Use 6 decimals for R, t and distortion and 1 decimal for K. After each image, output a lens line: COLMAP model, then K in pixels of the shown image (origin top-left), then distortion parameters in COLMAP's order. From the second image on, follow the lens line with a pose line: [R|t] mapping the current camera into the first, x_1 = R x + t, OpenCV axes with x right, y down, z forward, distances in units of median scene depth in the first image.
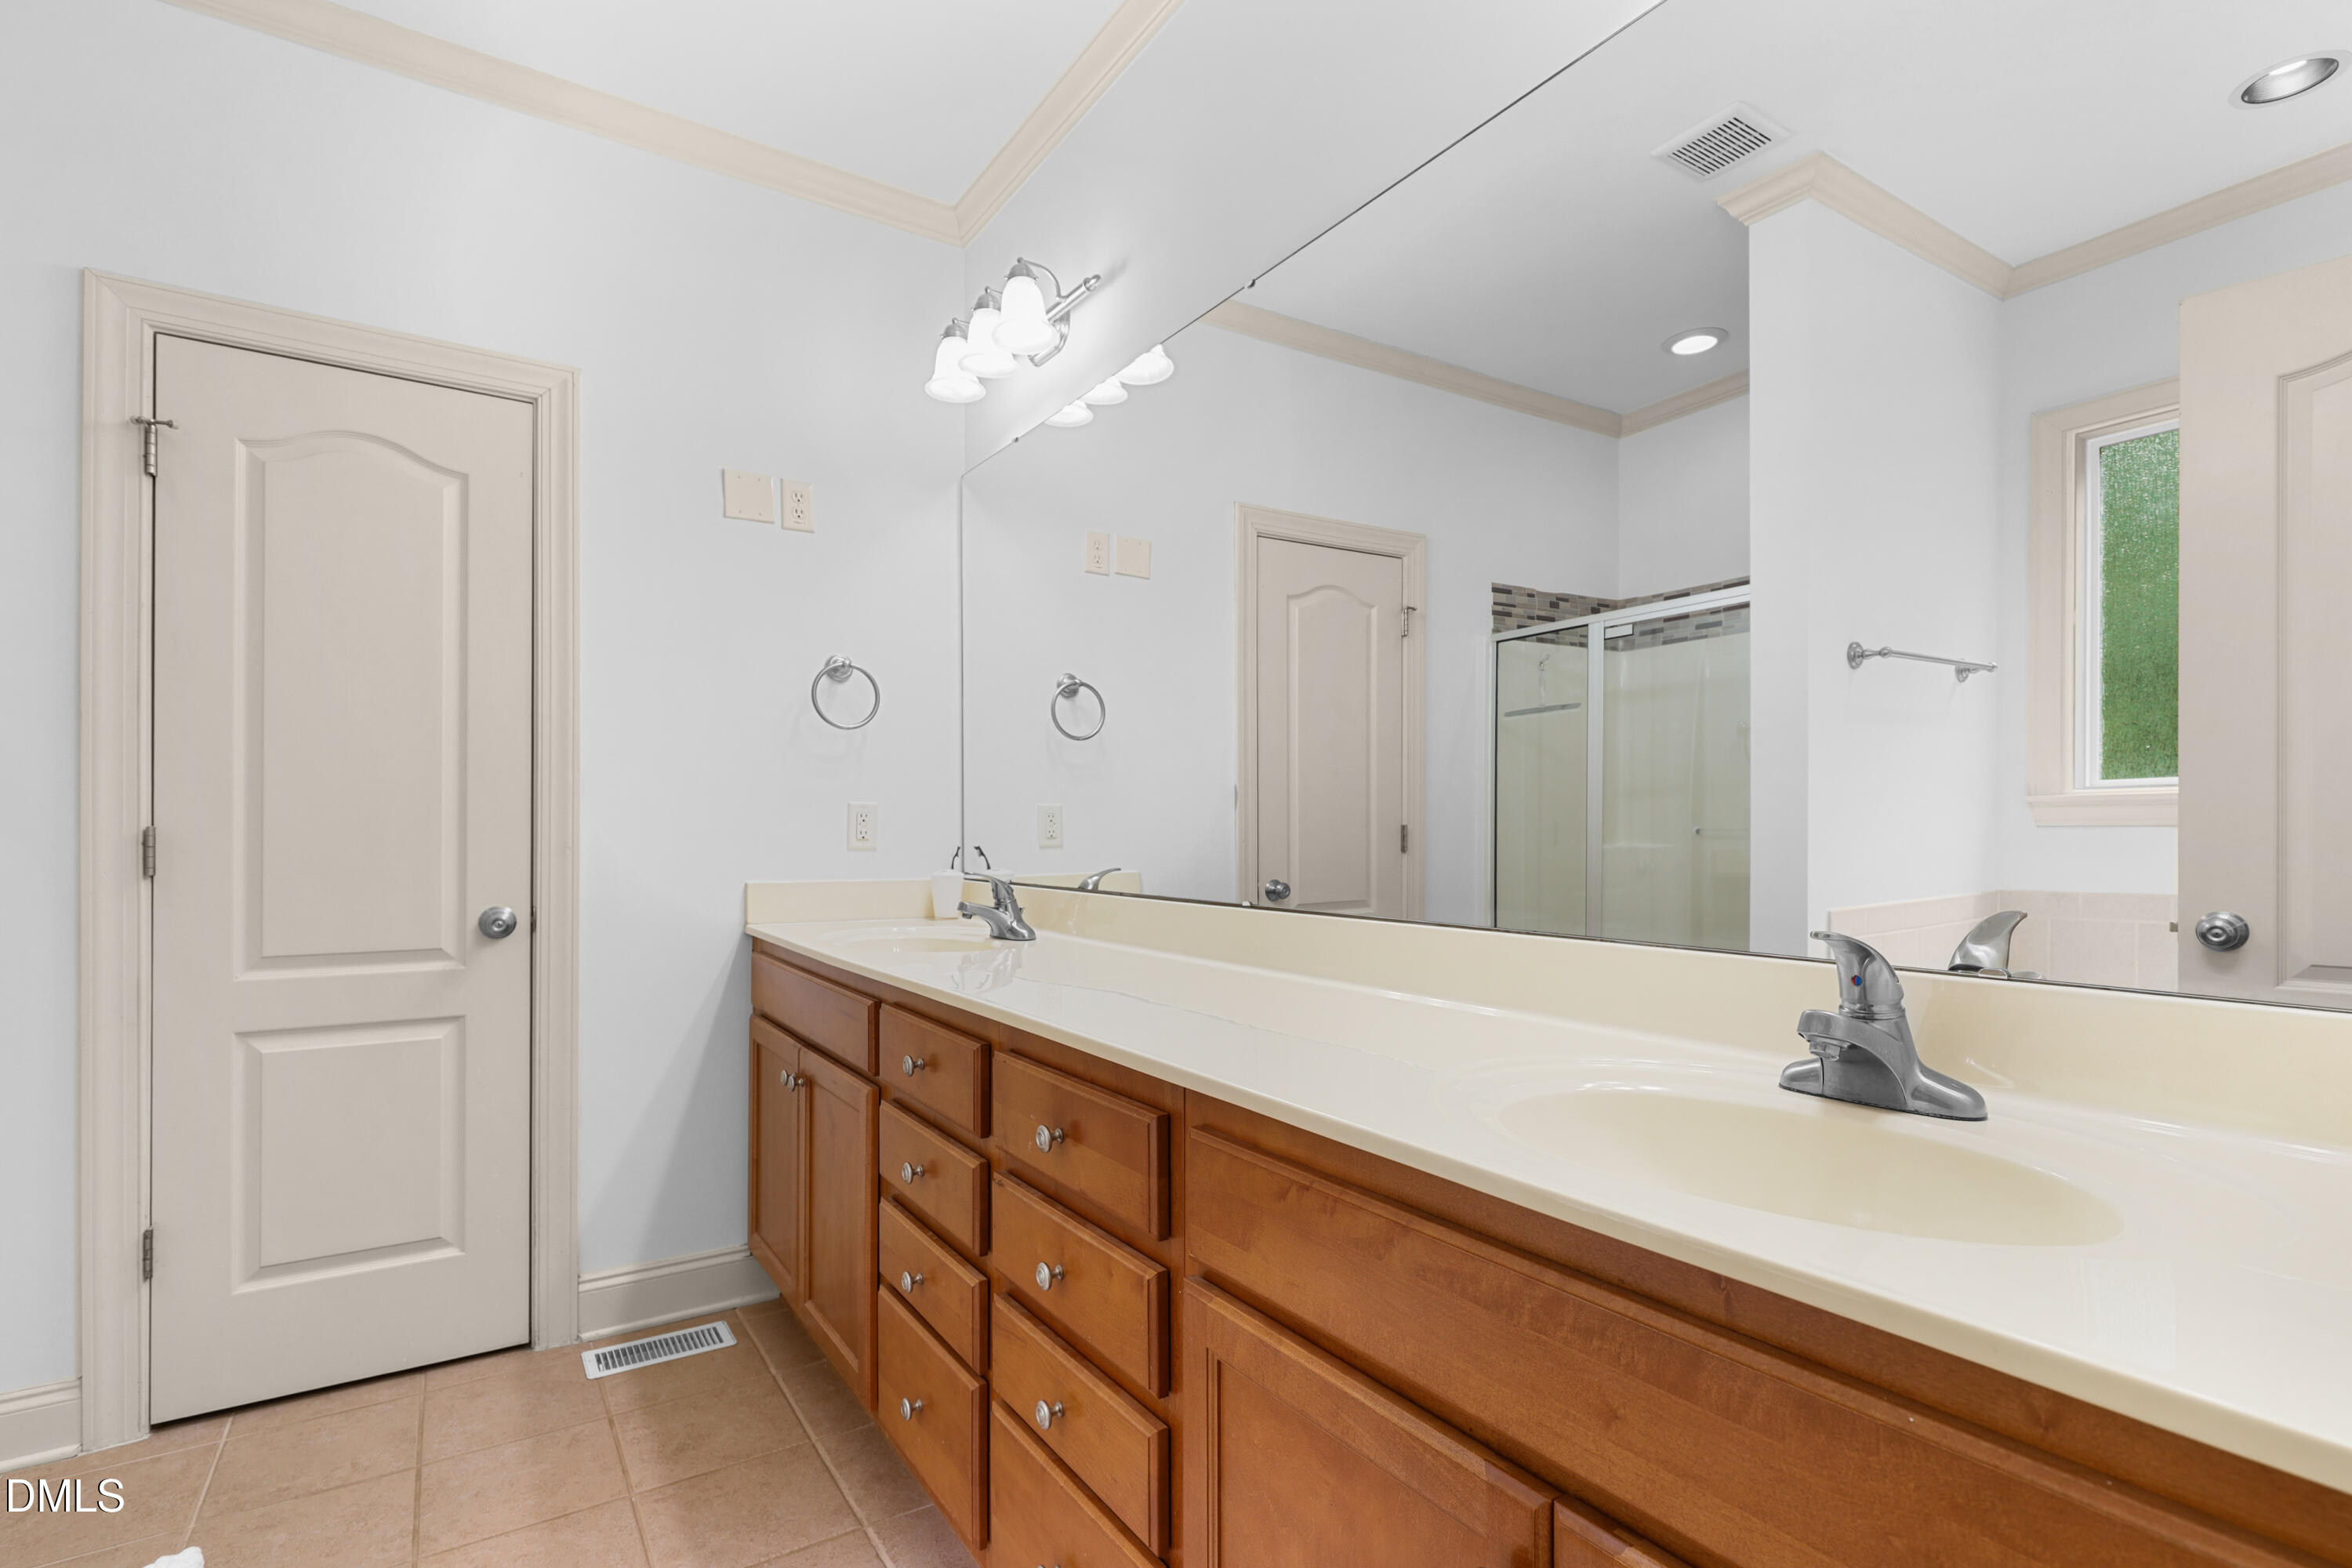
lens RADIAL K [[1144.4, 0, 1177.9], [0, 1144.4, 830.1], [0, 0, 1]] dist [0.000243, 0.000051]
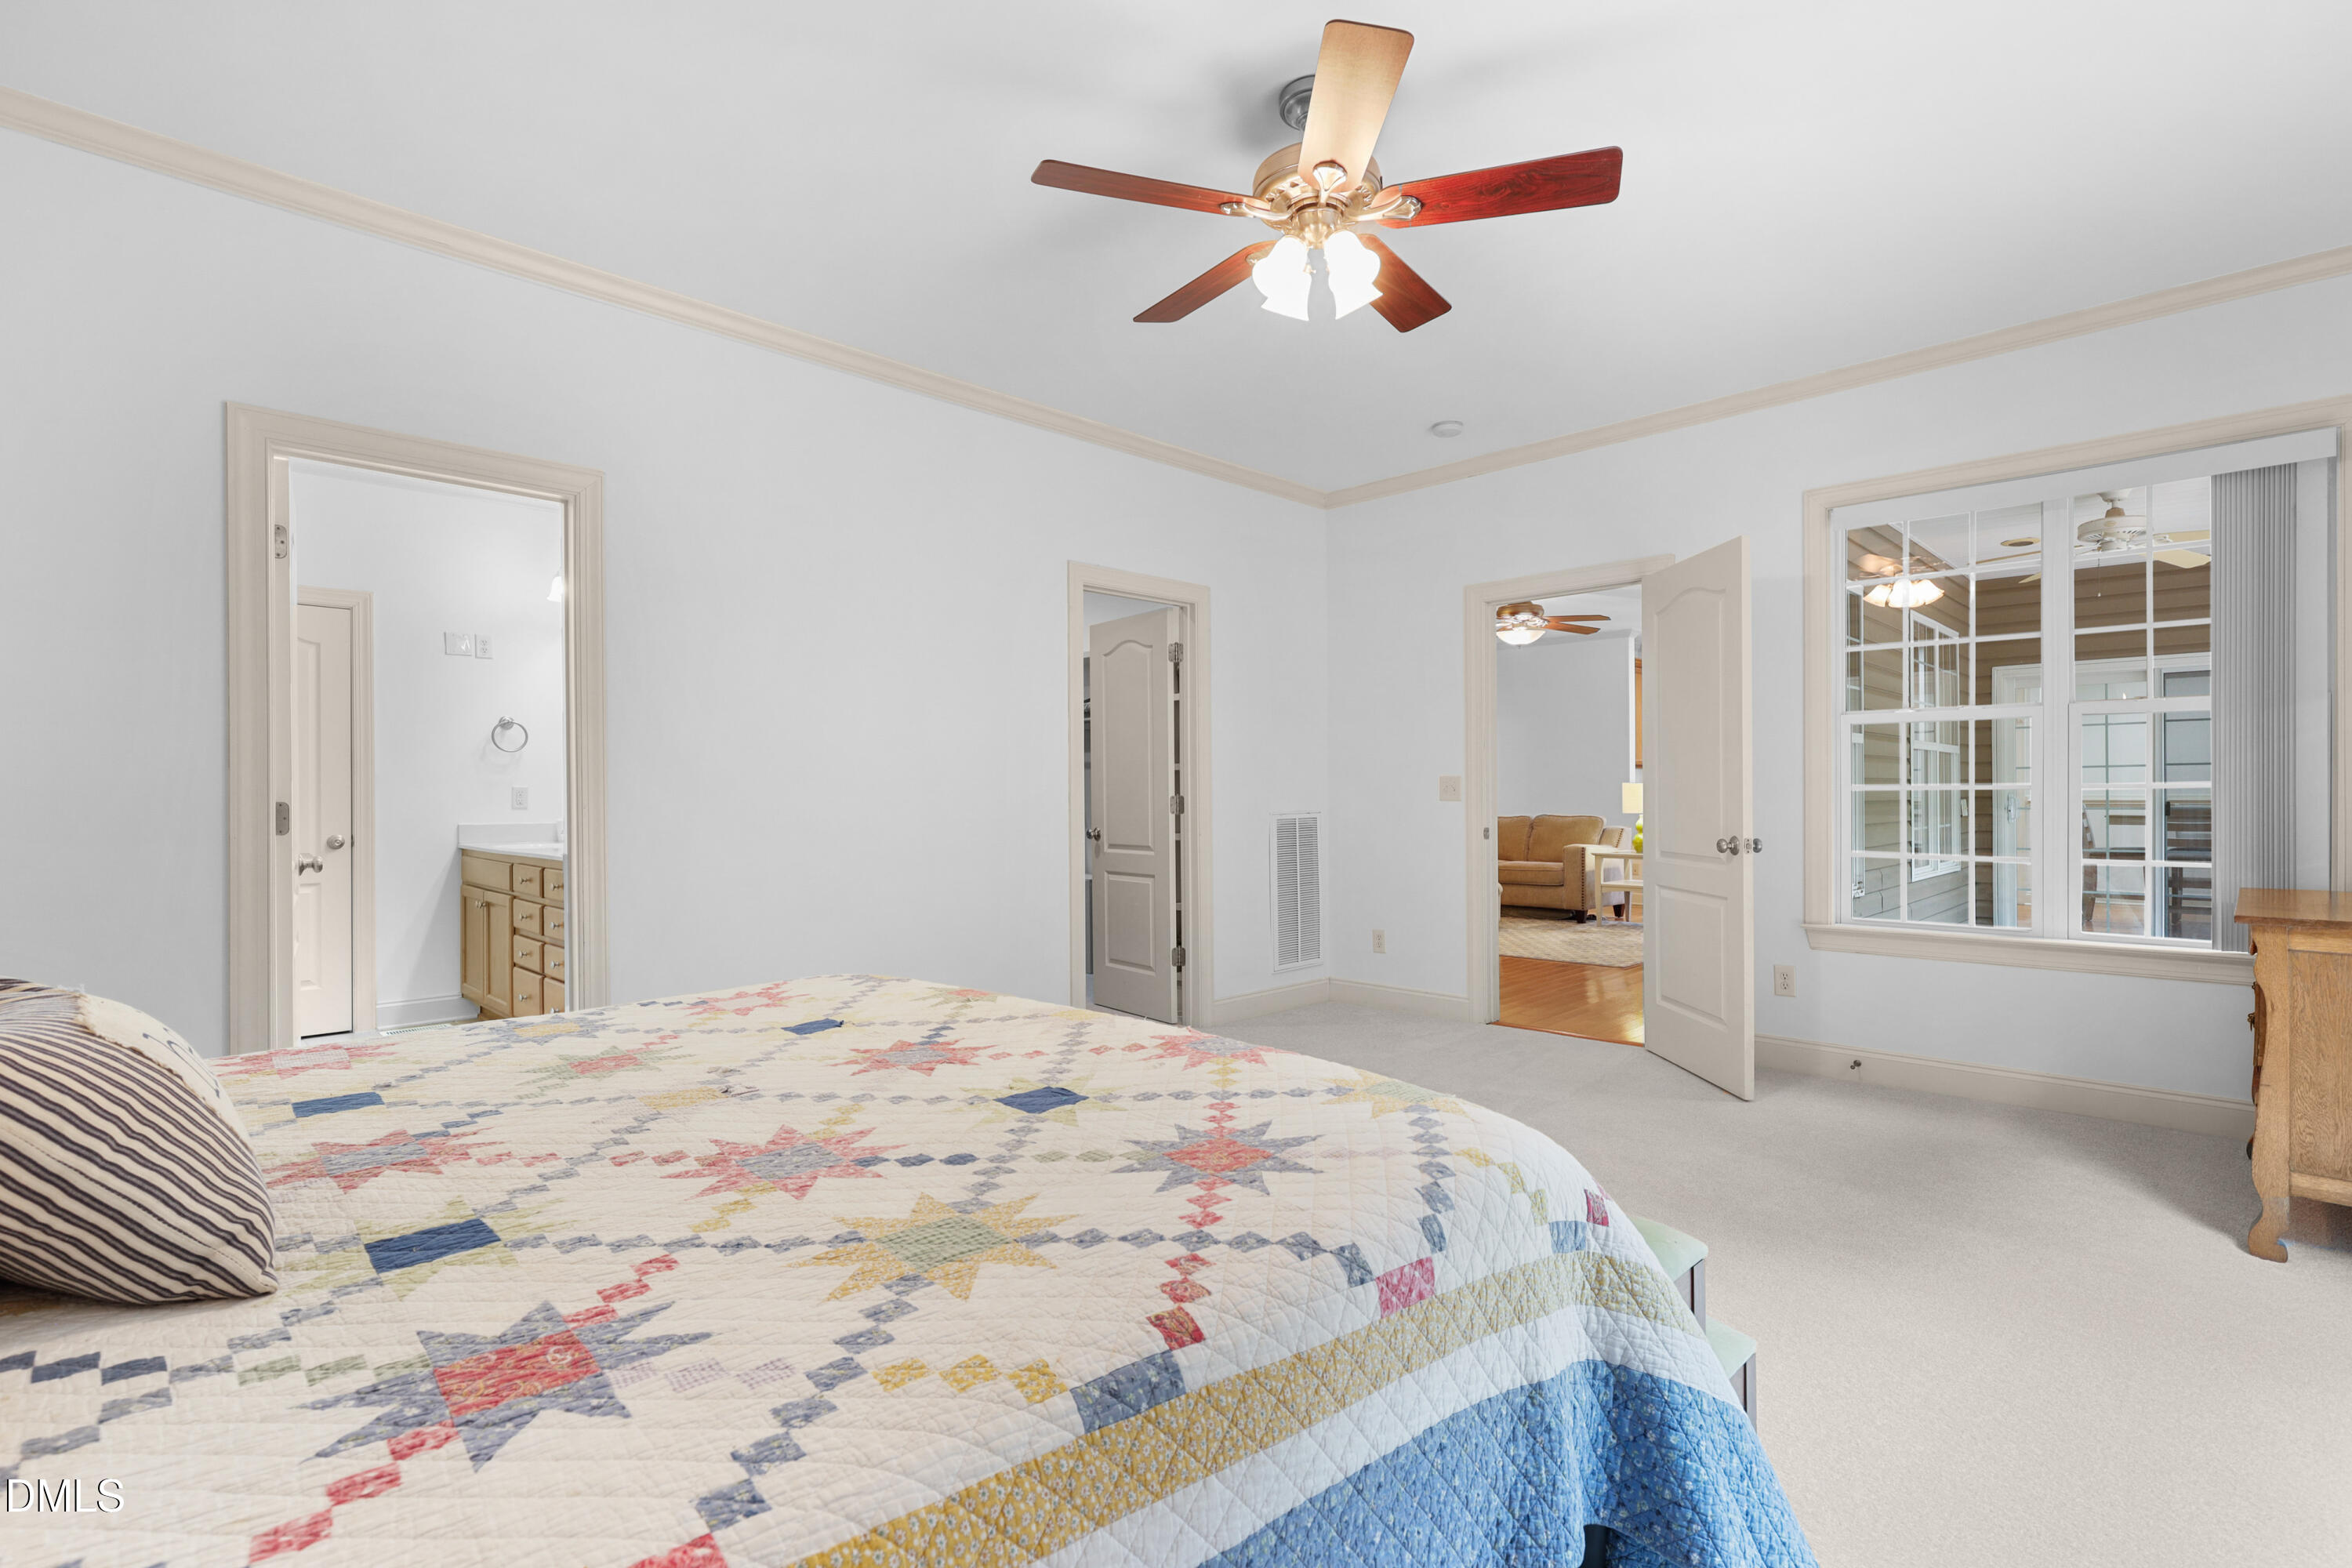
lens RADIAL K [[1117.4, 0, 1175.3], [0, 1117.4, 800.7], [0, 0, 1]] dist [-0.001577, 0.000481]
pose [[0.976892, -0.003713, 0.213701, 0.545627], [0.001859, 0.999959, 0.008878, -0.016651], [-0.213725, -0.008276, 0.976859, -1.486141]]
